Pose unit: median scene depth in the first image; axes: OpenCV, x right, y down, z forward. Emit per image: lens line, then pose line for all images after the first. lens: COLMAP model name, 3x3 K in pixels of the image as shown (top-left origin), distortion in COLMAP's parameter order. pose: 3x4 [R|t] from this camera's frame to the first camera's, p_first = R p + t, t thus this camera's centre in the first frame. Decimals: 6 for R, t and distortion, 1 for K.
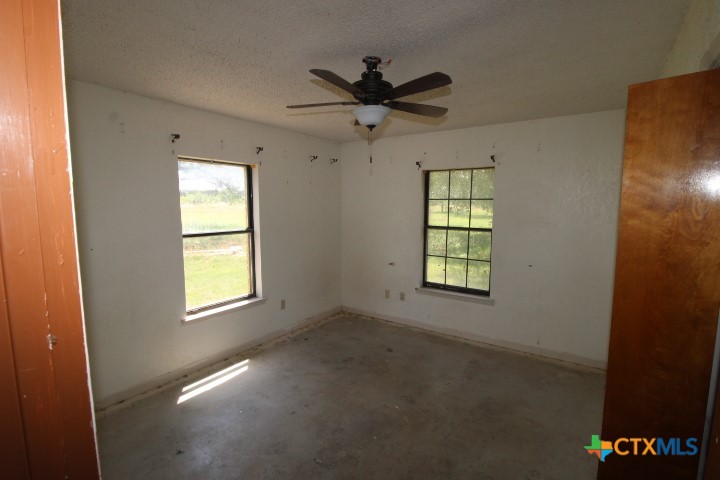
lens RADIAL K [[343.5, 0, 356.1], [0, 343.5, 240.6], [0, 0, 1]] dist [-0.002162, -0.010790]
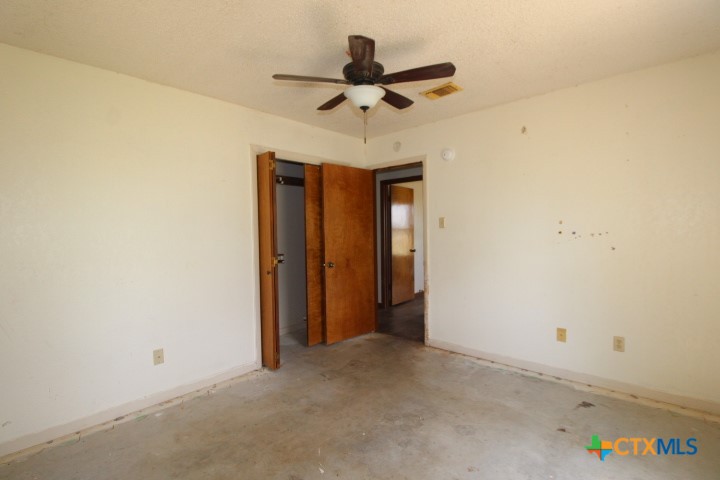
lens RADIAL K [[343.5, 0, 359.0], [0, 343.5, 240.3], [0, 0, 1]] dist [-0.002162, -0.010790]
pose [[-0.991974, 0.017446, 0.125235, -0.042074], [0.033806, 0.990974, 0.129722, -0.050772], [-0.121842, 0.132914, -0.983610, 1.354060]]
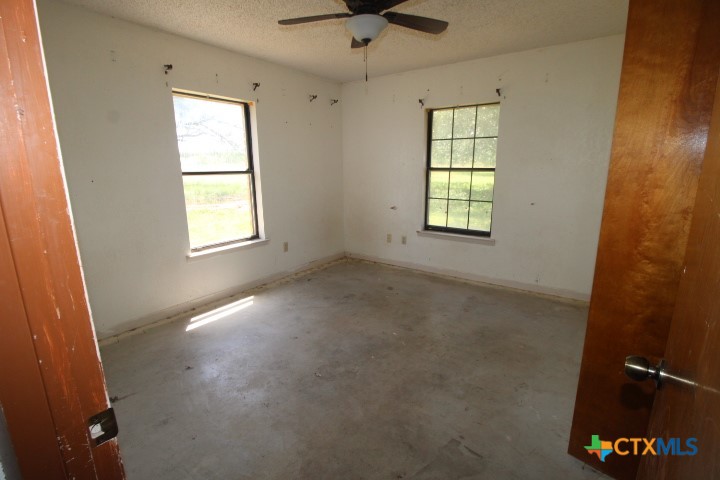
lens RADIAL K [[343.5, 0, 355.3], [0, 343.5, 239.4], [0, 0, 1]] dist [-0.002162, -0.010790]
pose [[0.999766, -0.006029, -0.020753, 0.019096], [0.008298, 0.993780, 0.111054, 0.071960], [0.019954, -0.111201, 0.993598, -0.006401]]
